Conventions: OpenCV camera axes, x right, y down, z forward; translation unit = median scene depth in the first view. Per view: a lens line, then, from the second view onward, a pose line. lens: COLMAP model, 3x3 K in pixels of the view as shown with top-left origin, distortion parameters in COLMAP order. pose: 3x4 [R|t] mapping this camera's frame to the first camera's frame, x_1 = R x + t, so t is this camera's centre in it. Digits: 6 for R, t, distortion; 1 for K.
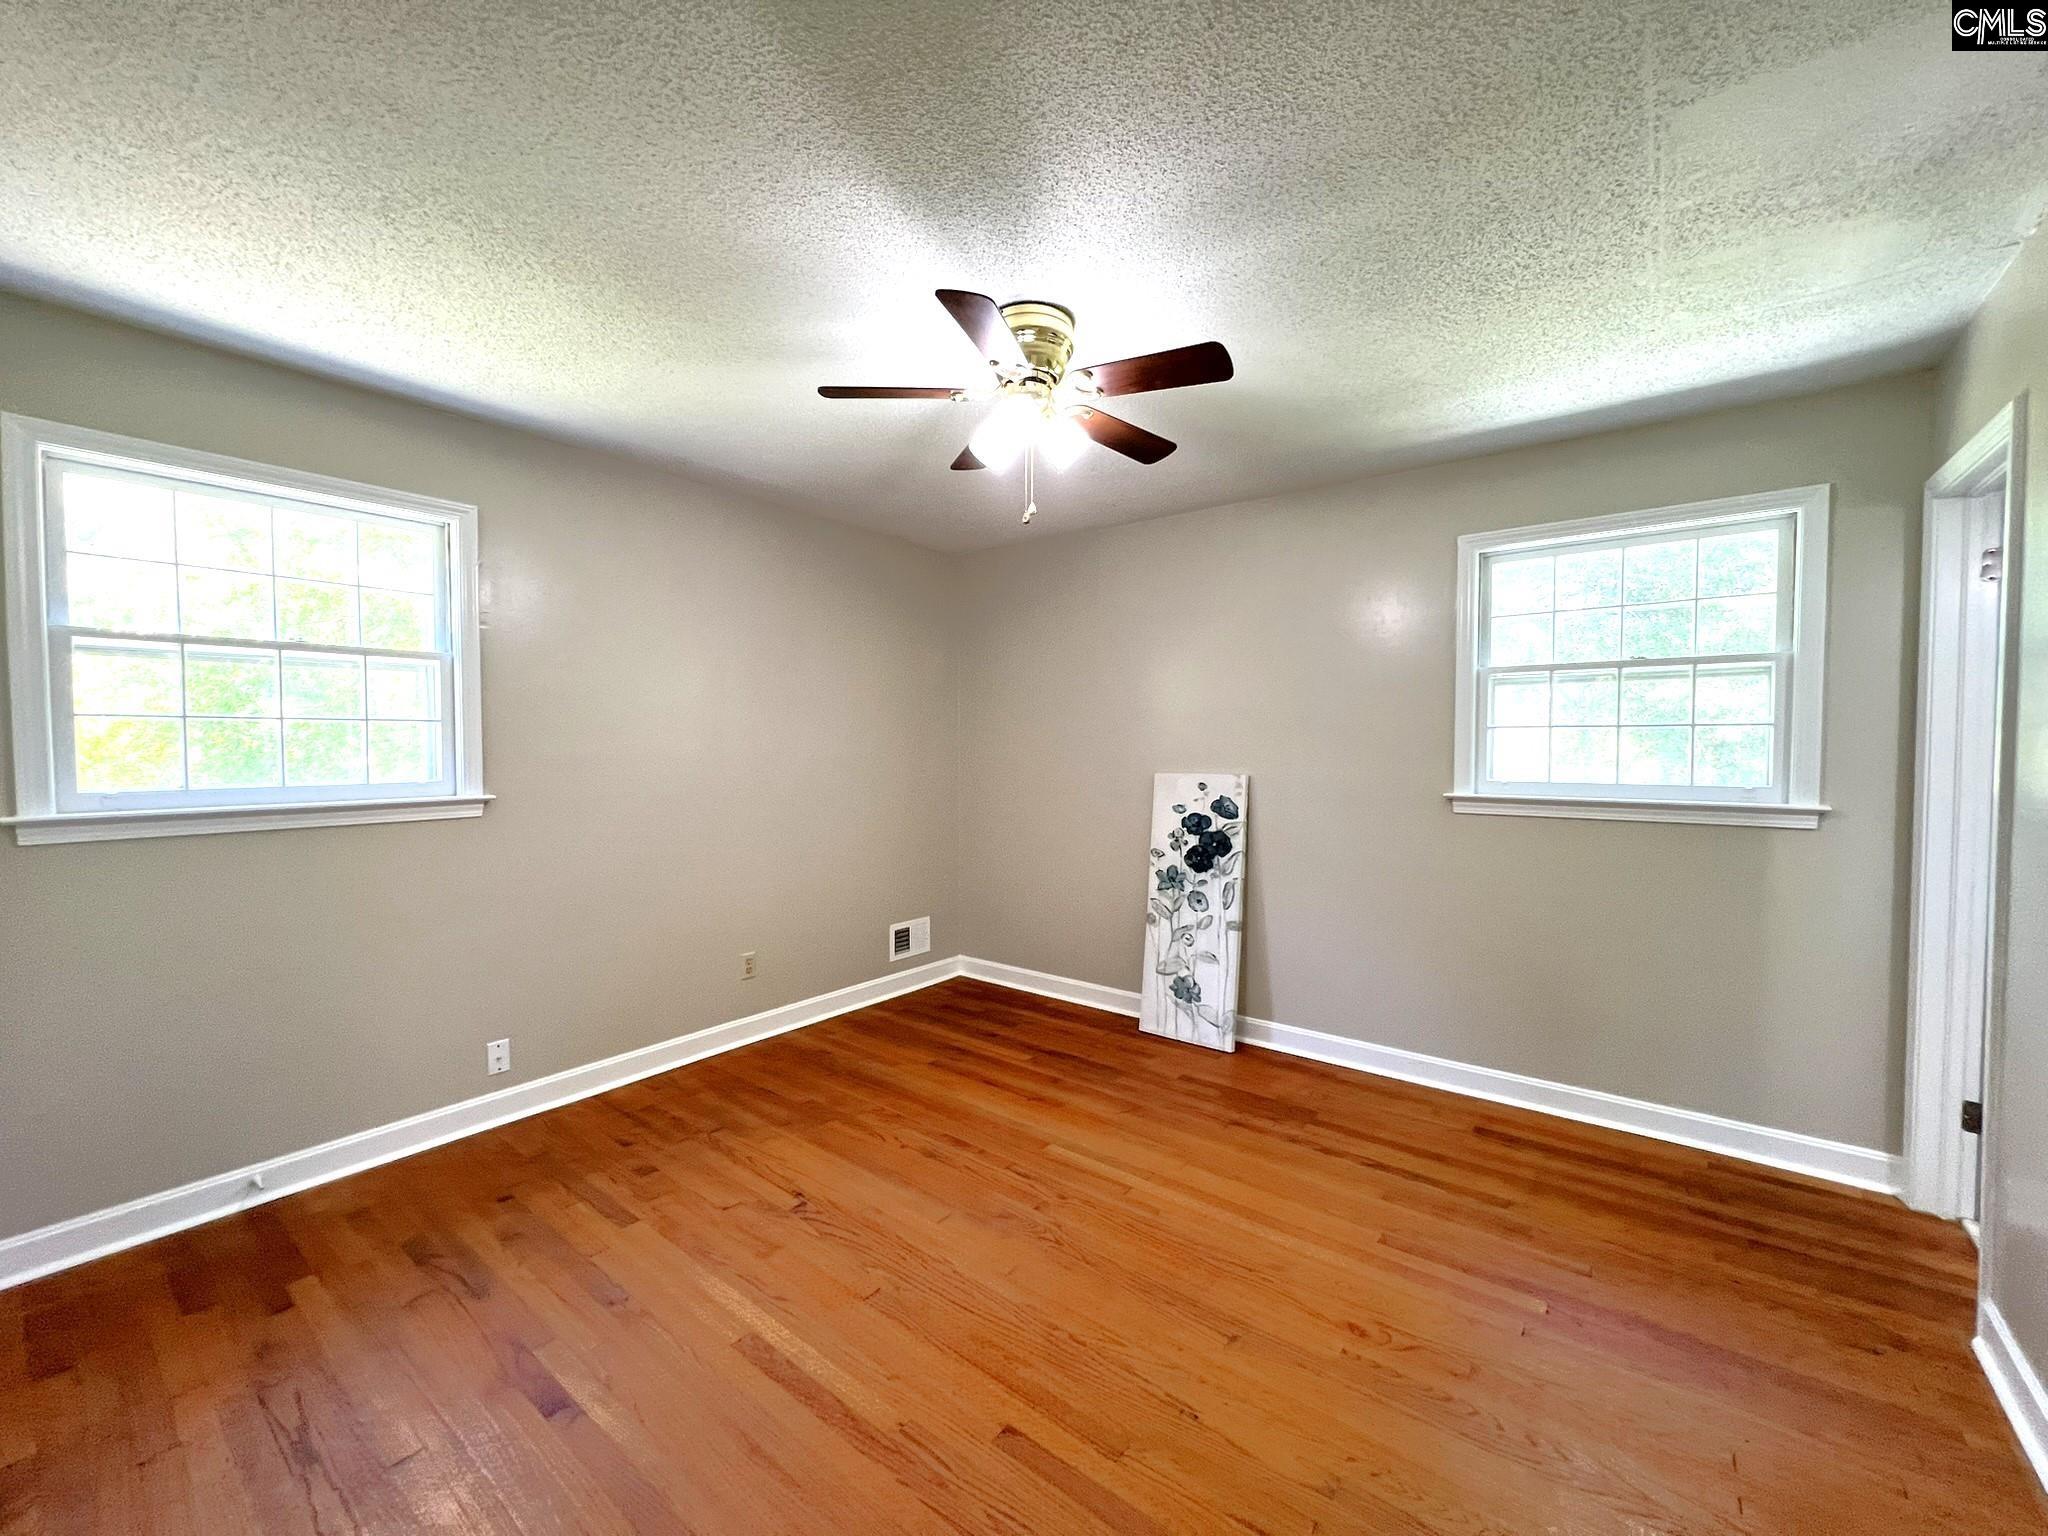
lens RADIAL K [[816.0, 0, 1024.0], [0, 816.0, 768.0], [0, 0, 1]] dist [-0.001418, 0.000135]
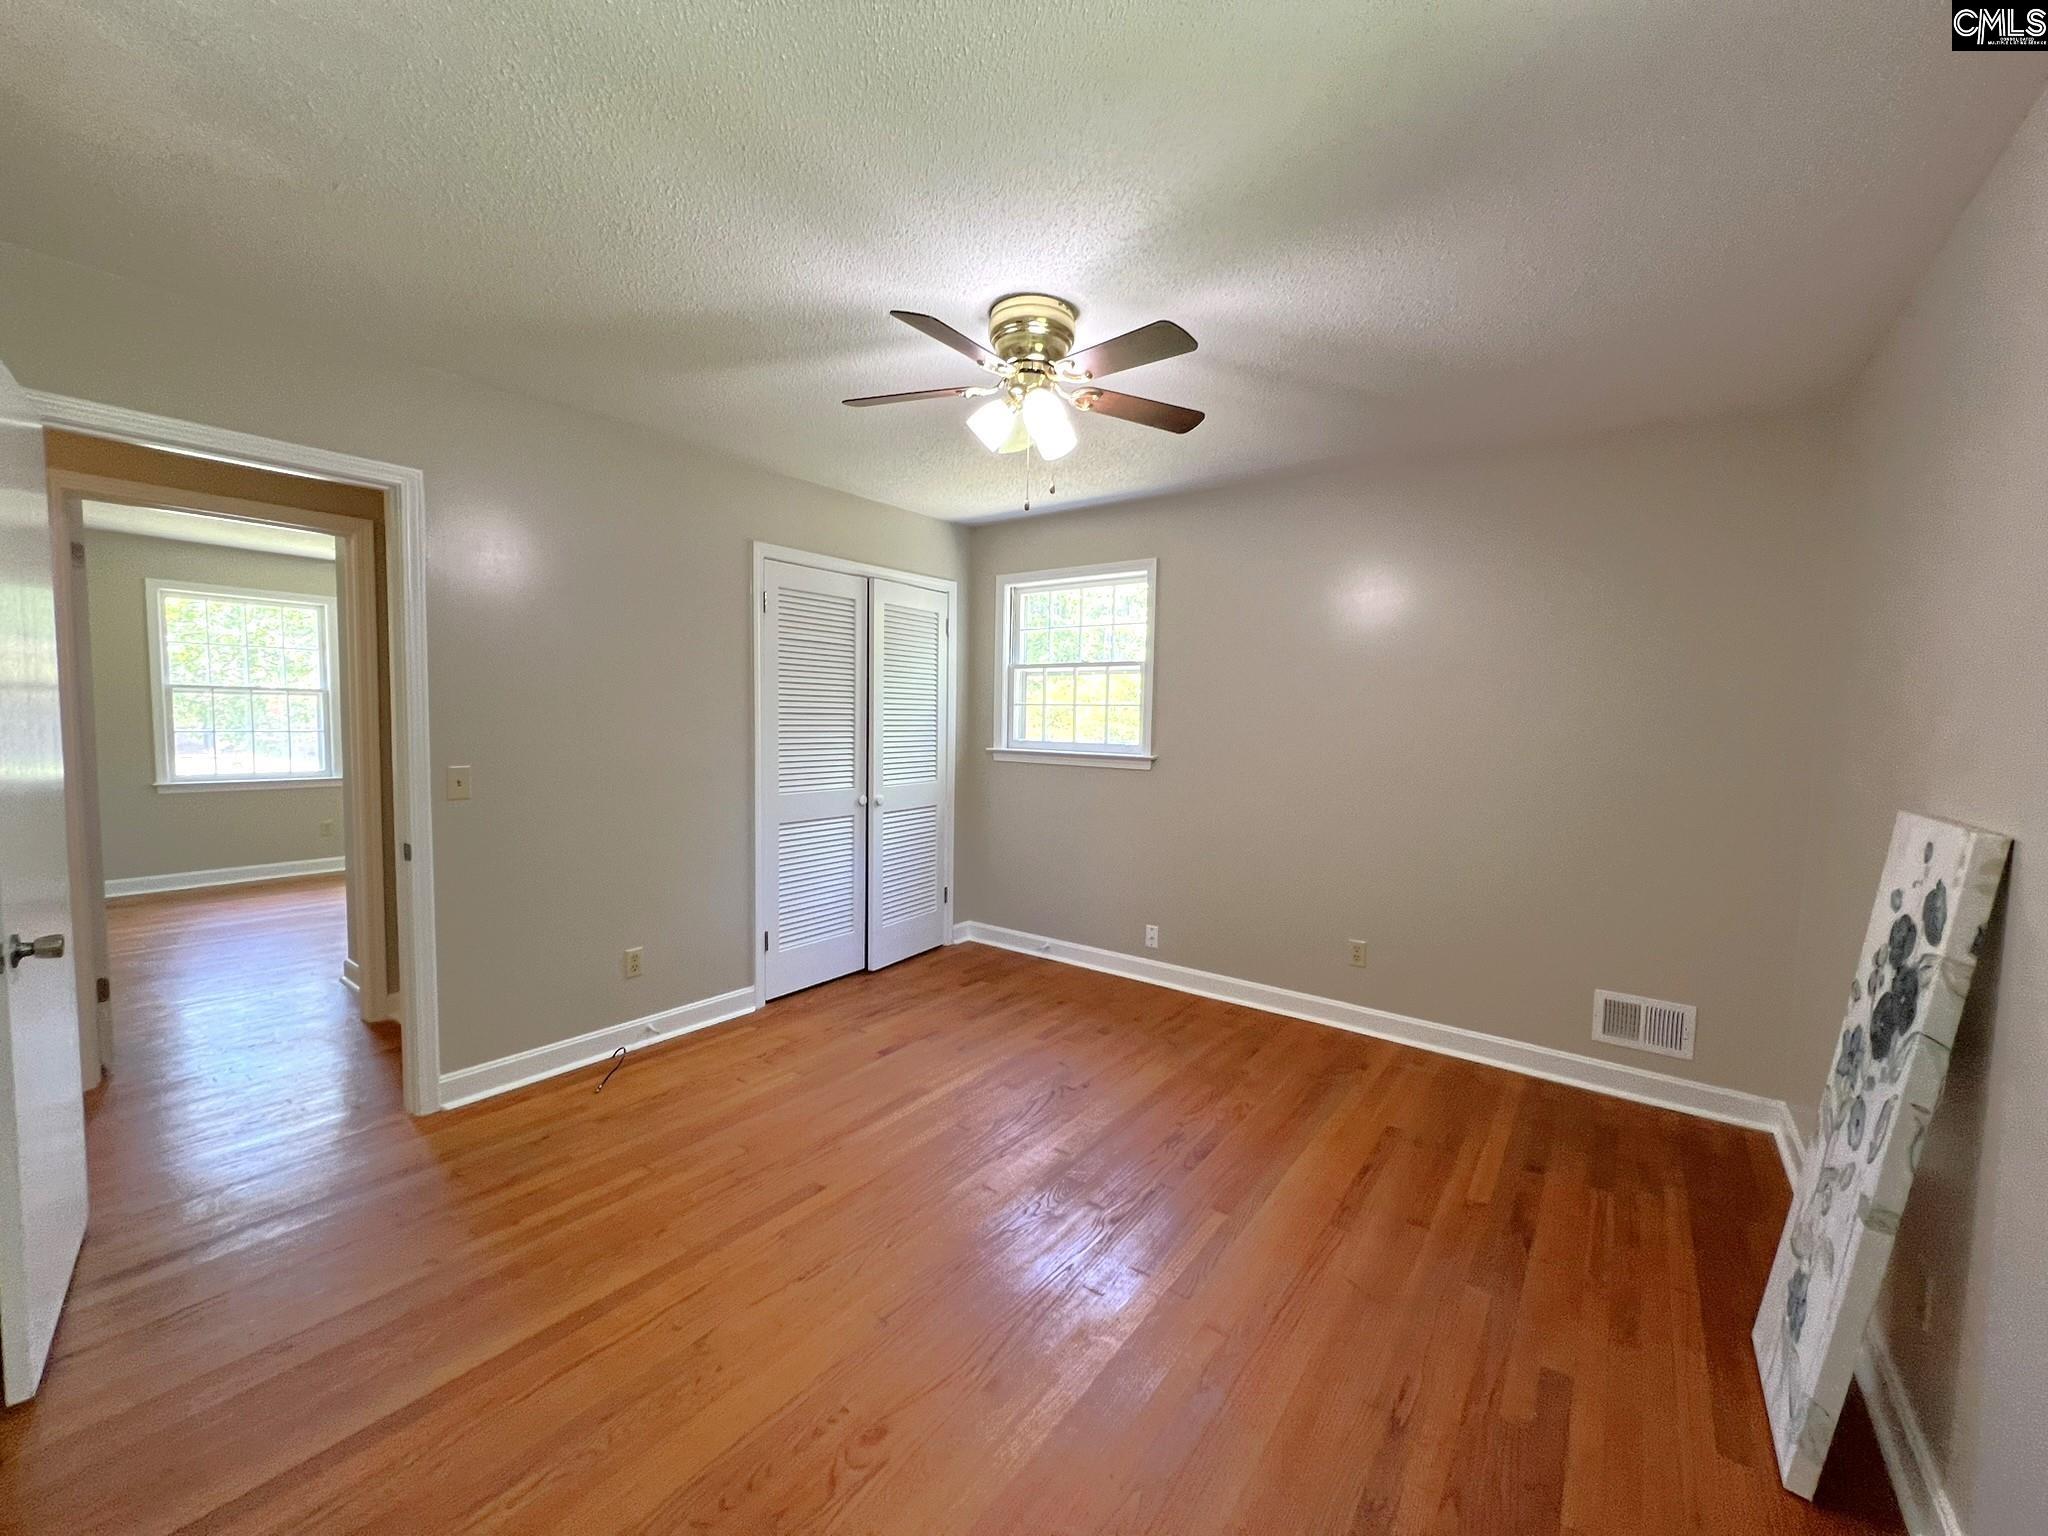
lens RADIAL K [[816.0, 0, 1024.0], [0, 816.0, 768.0], [0, 0, 1]] dist [-0.001418, 0.000135]
pose [[0.024389, 0.066316, -0.997501, 0.782170], [-0.051432, 0.996559, 0.064996, -0.027654], [0.998379, 0.049718, 0.027716, 0.720777]]
